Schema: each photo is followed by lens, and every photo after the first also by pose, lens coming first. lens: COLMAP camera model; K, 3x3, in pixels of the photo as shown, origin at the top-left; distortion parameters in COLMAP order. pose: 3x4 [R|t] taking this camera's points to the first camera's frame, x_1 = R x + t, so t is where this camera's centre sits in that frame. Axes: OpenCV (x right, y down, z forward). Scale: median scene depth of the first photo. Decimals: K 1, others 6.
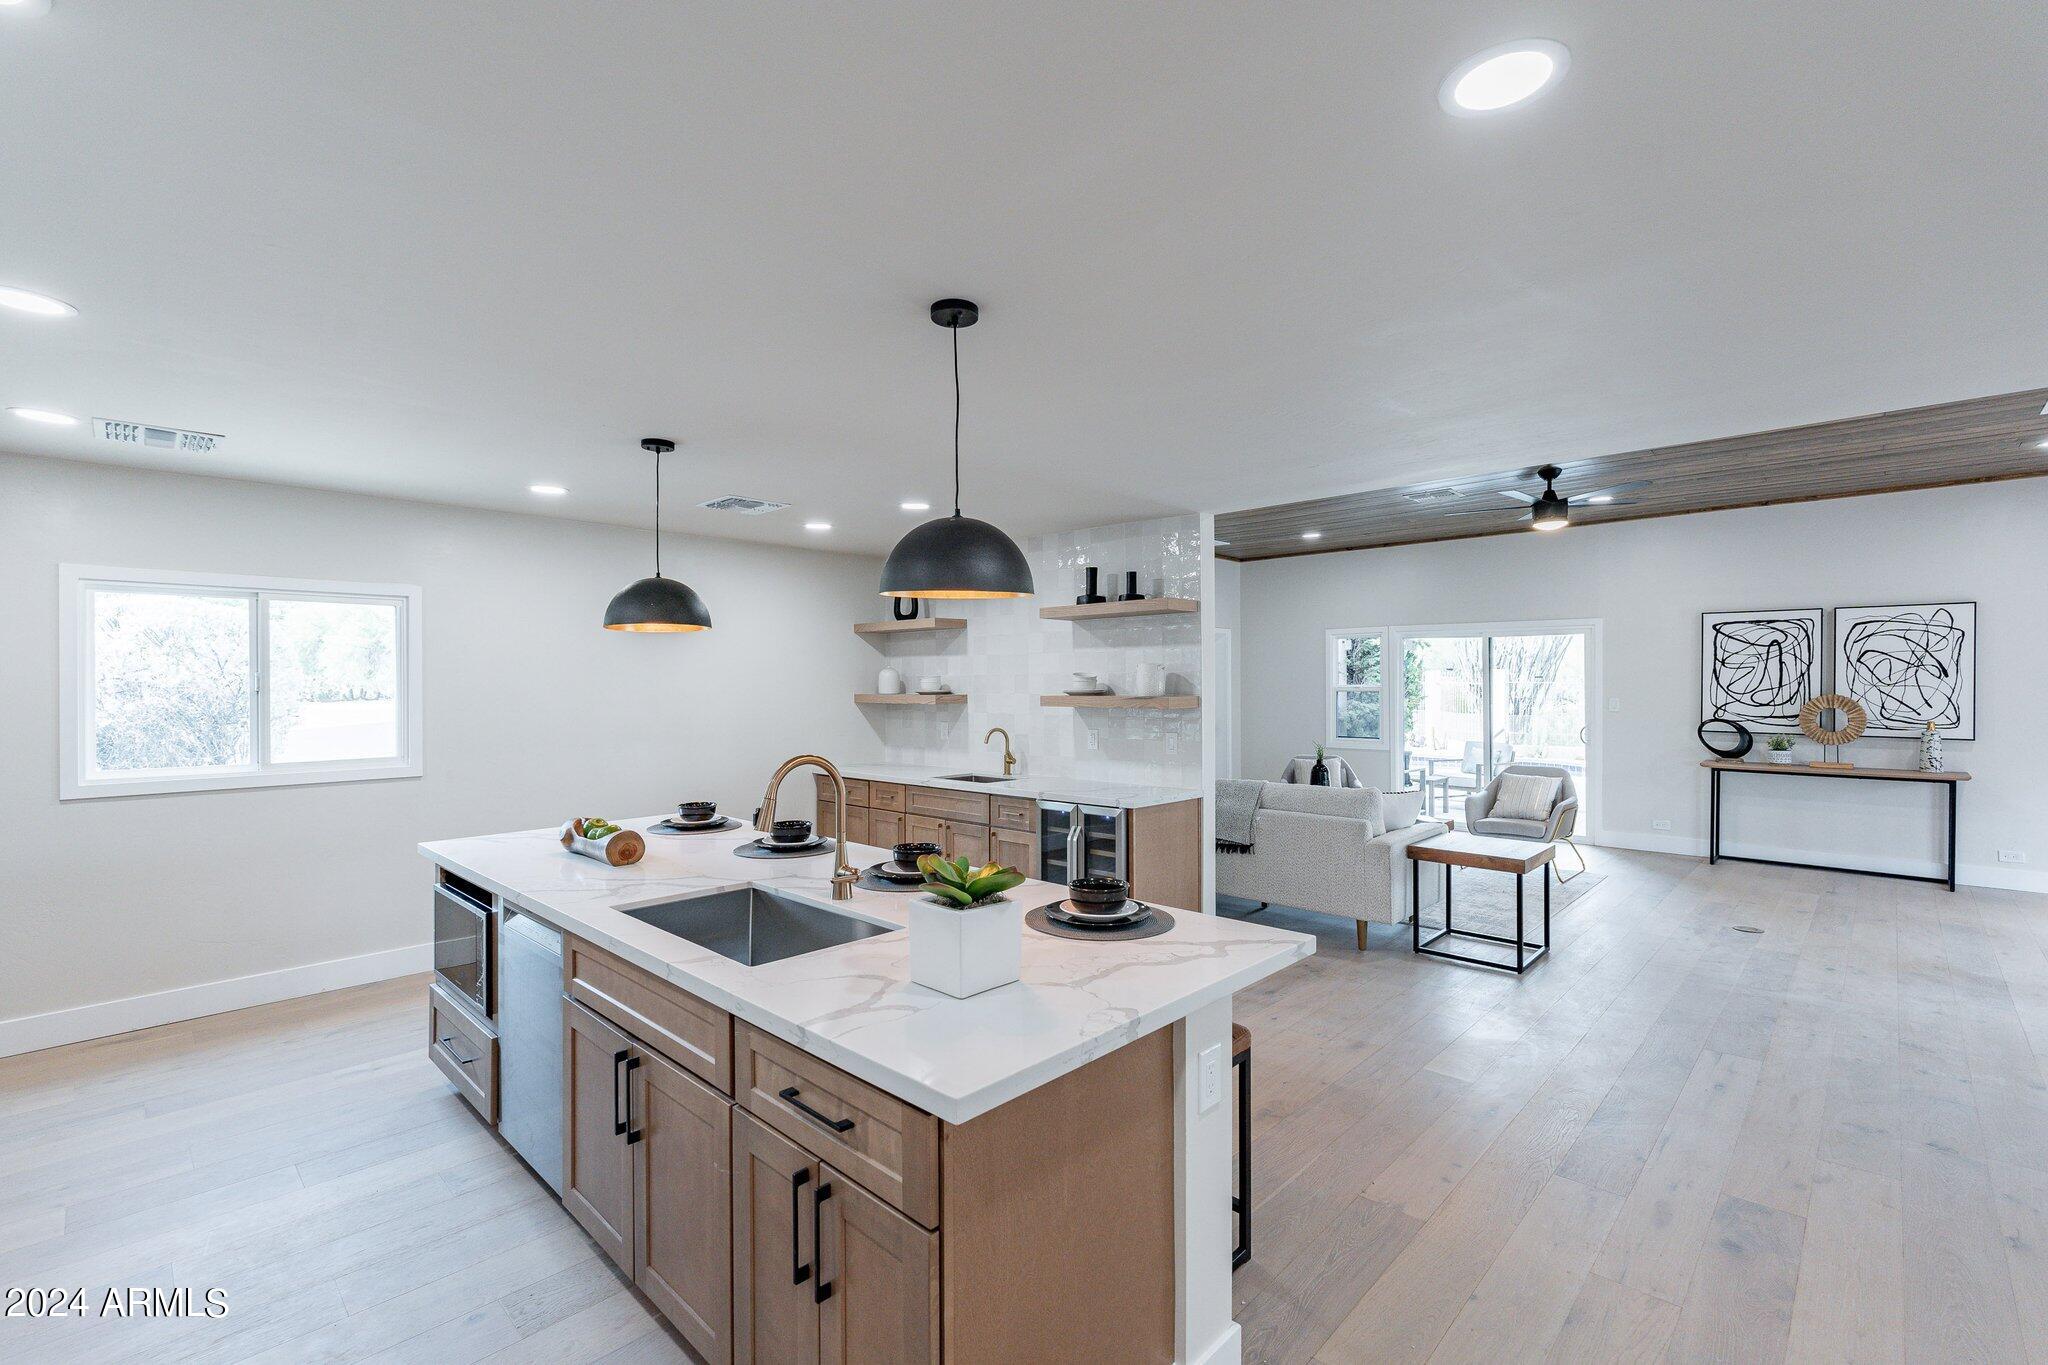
lens RADIAL K [[896.8, 0, 1013.4], [0, 896.8, 680.2], [0, 0, 1]] dist [-0.005367, 0.001727]
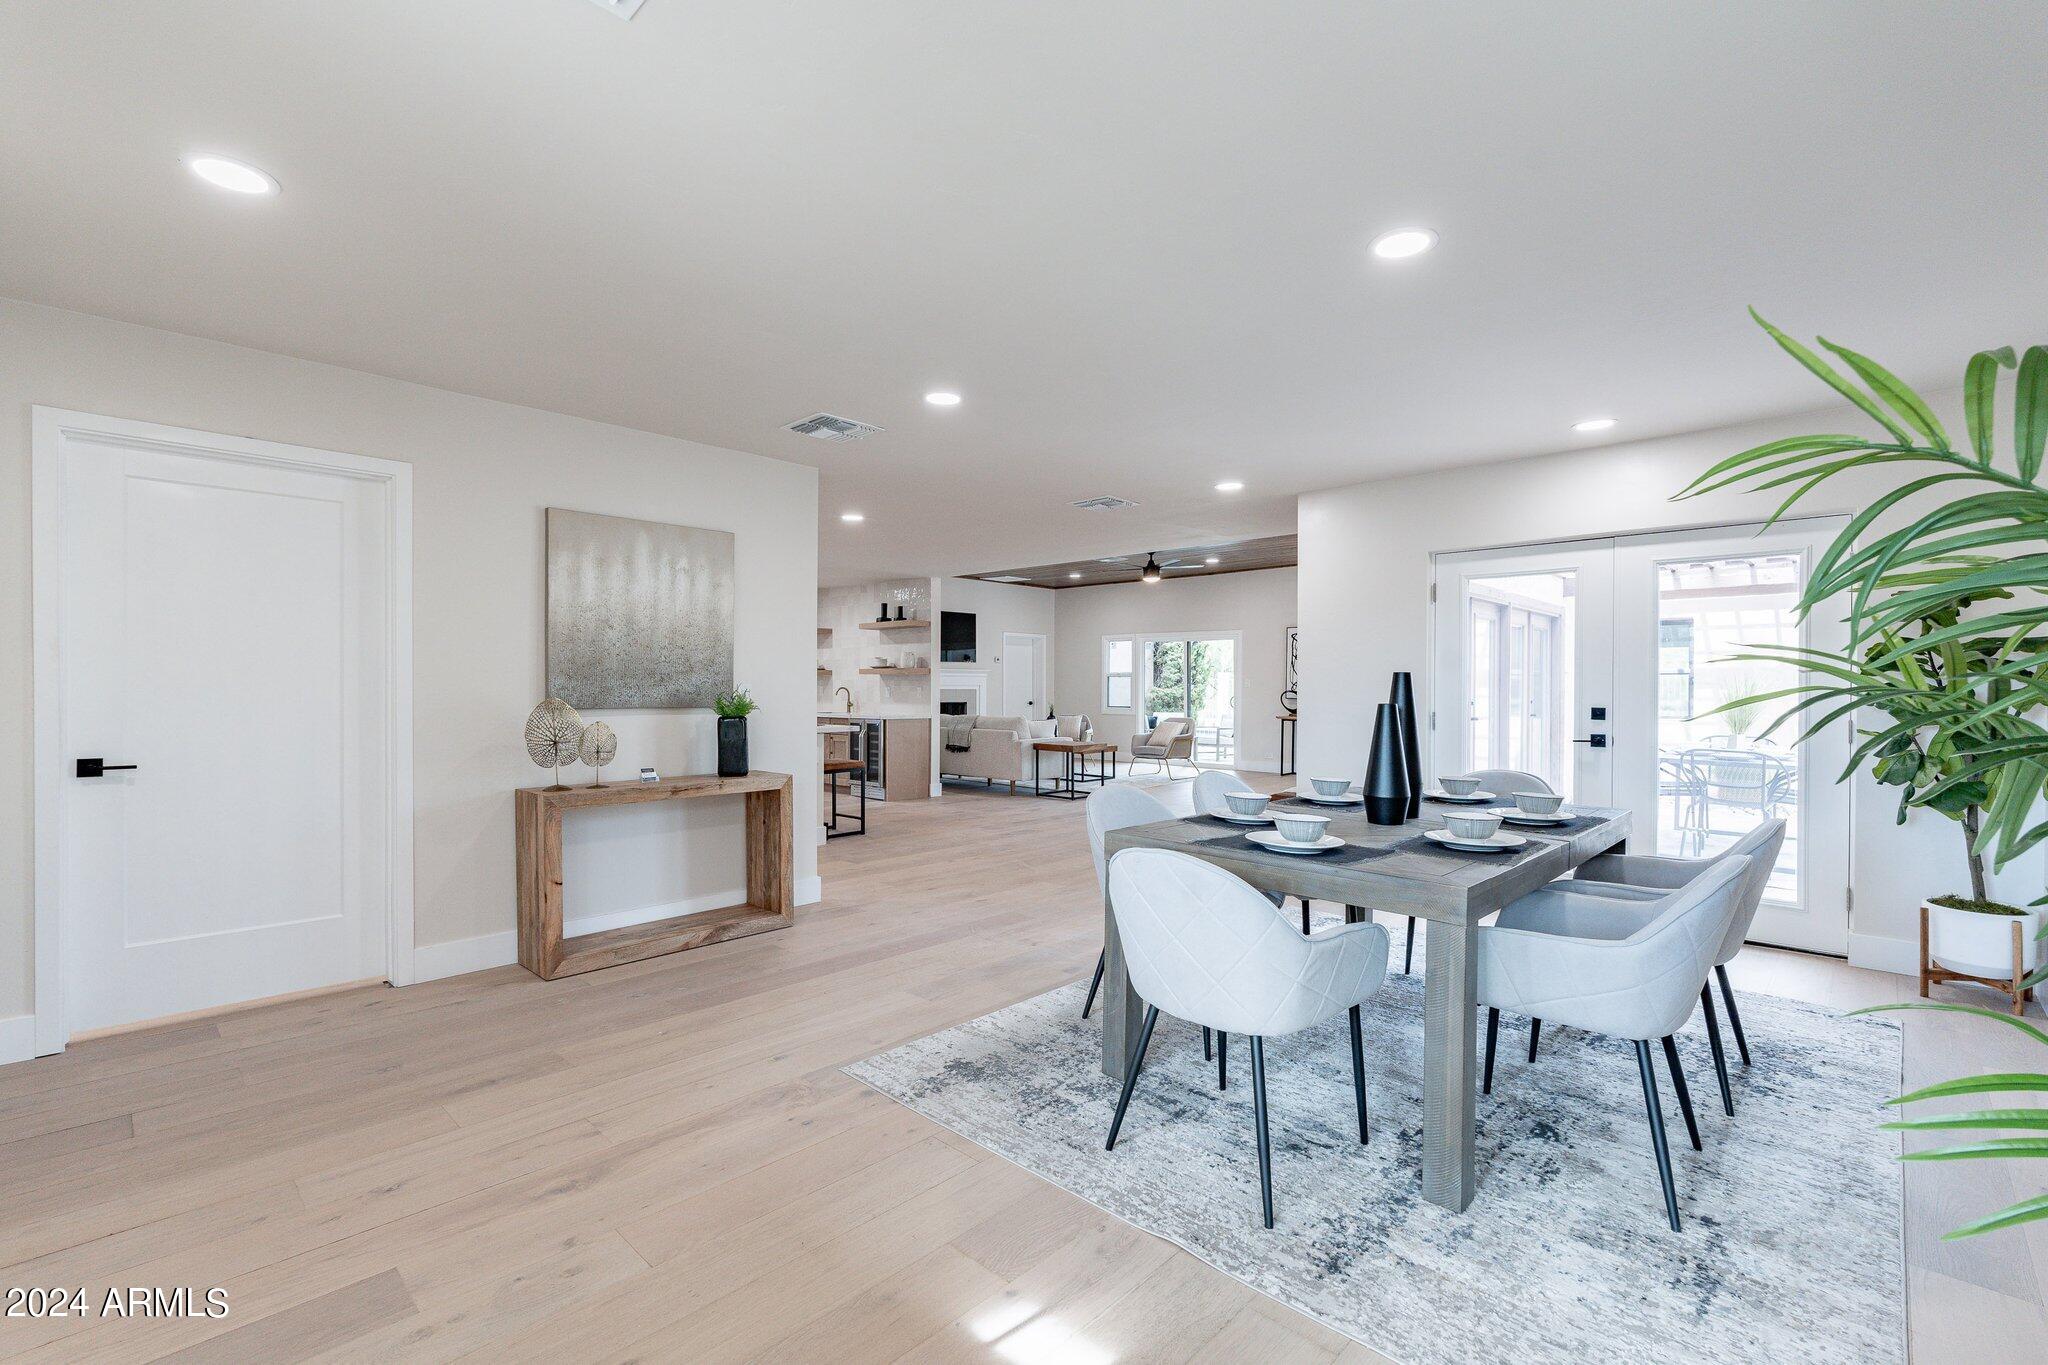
lens RADIAL K [[896.8, 0, 1019.2], [0, 896.8, 692.9], [0, 0, 1]] dist [-0.005367, 0.001727]
pose [[0.999826, 0.006812, 0.017369, 0.281000], [-0.007001, 0.999917, 0.010833, 0.037574], [-0.017294, -0.010953, 0.999790, -0.768034]]
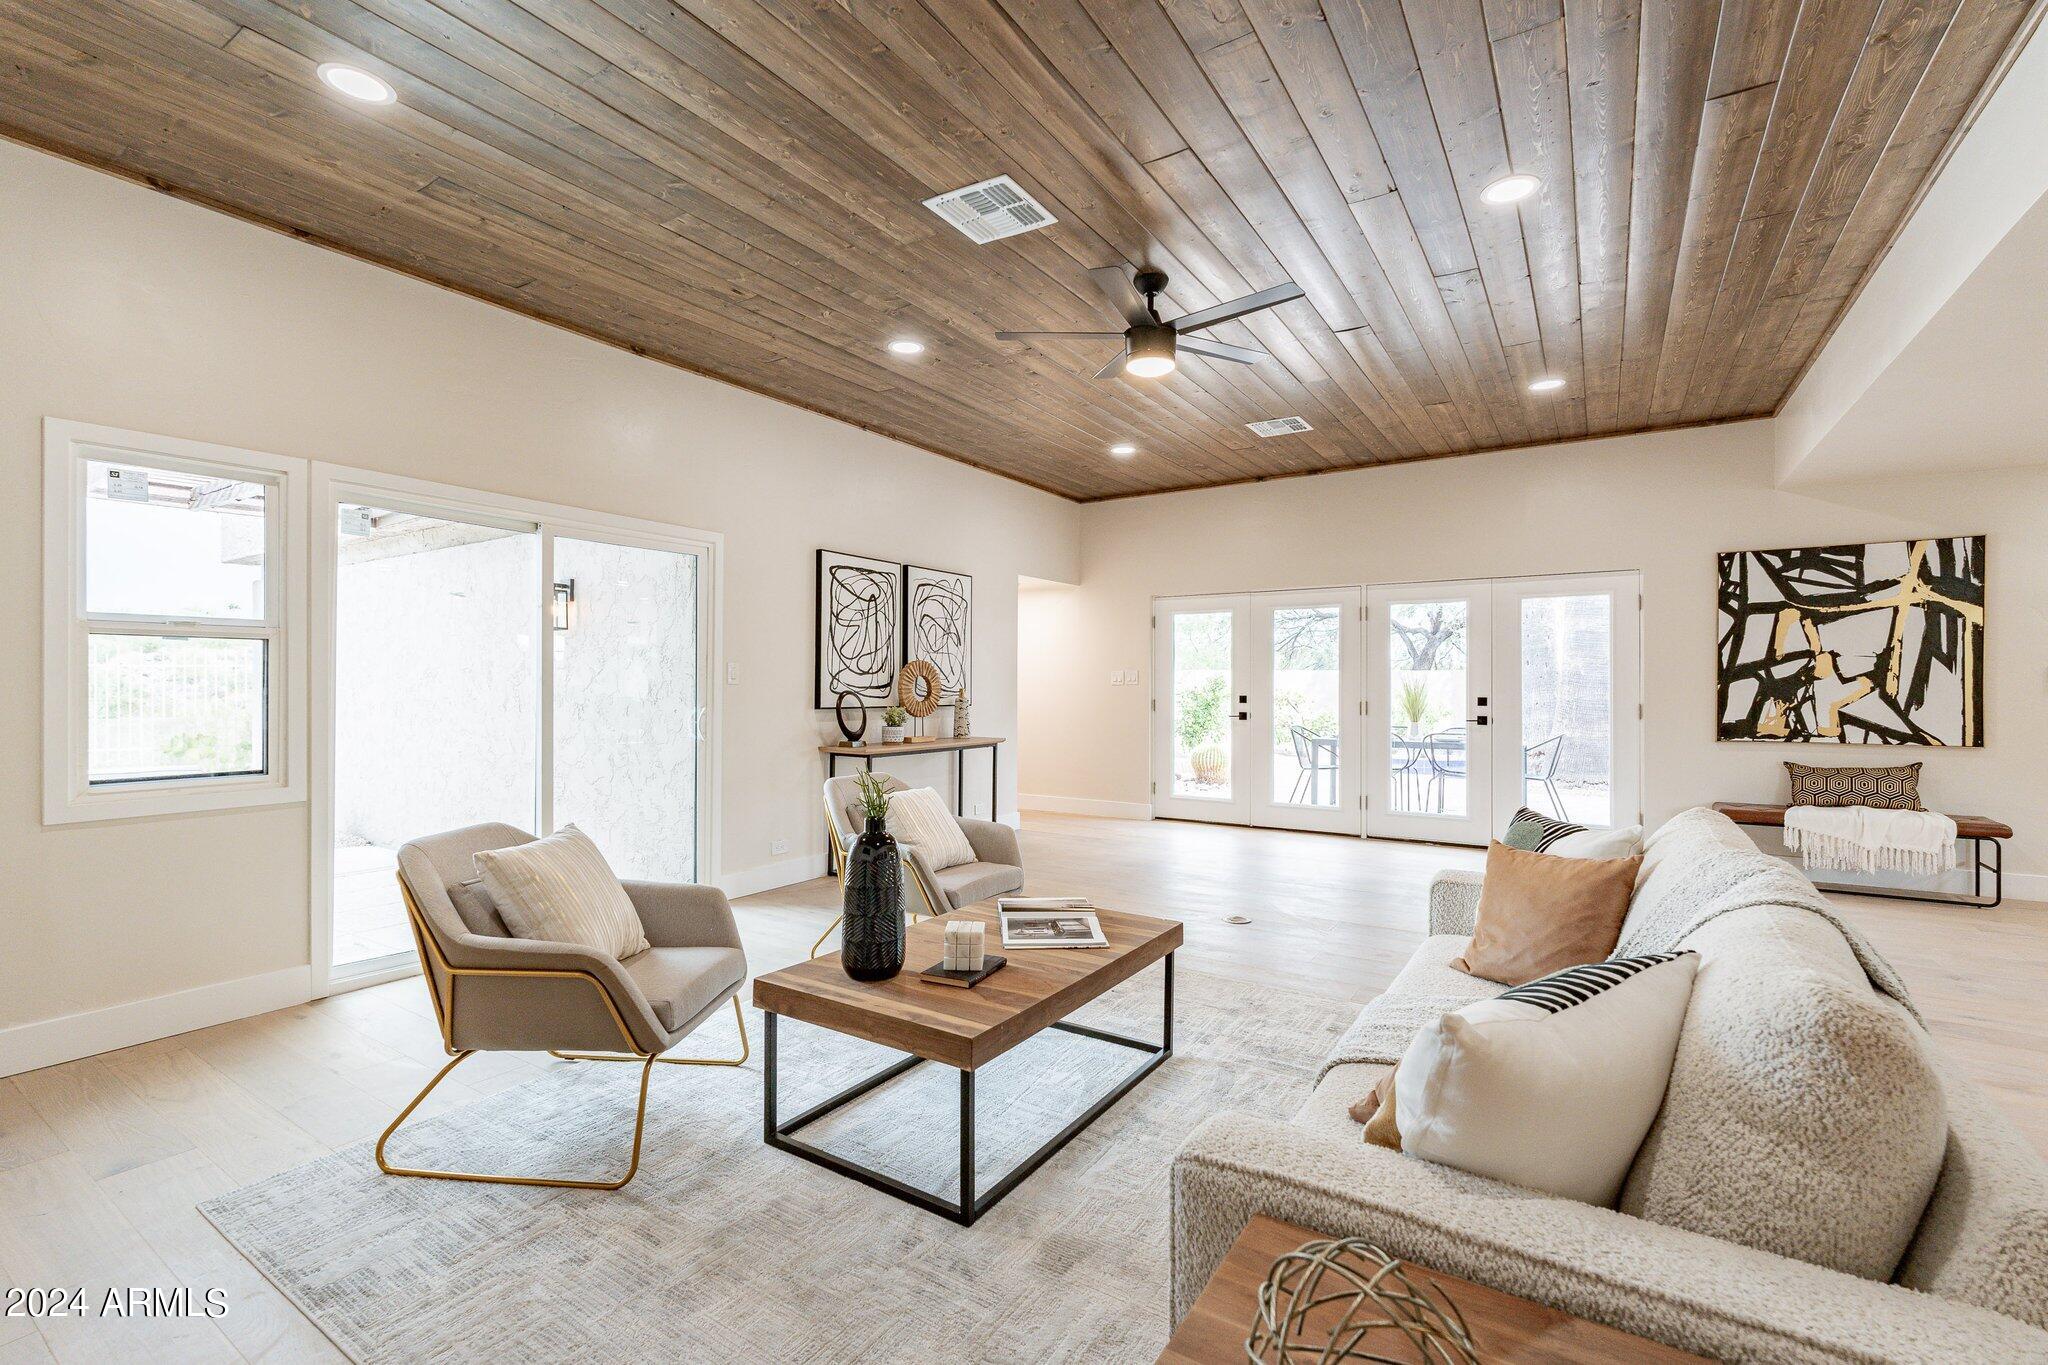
lens RADIAL K [[896.8, 0, 1017.2], [0, 896.8, 679.8], [0, 0, 1]] dist [-0.005367, 0.001727]
pose [[-0.190628, 0.008096, 0.981629, 0.009145], [-0.003475, 0.999954, -0.008922, 0.045653], [-0.981656, -0.005112, -0.190591, 1.136146]]
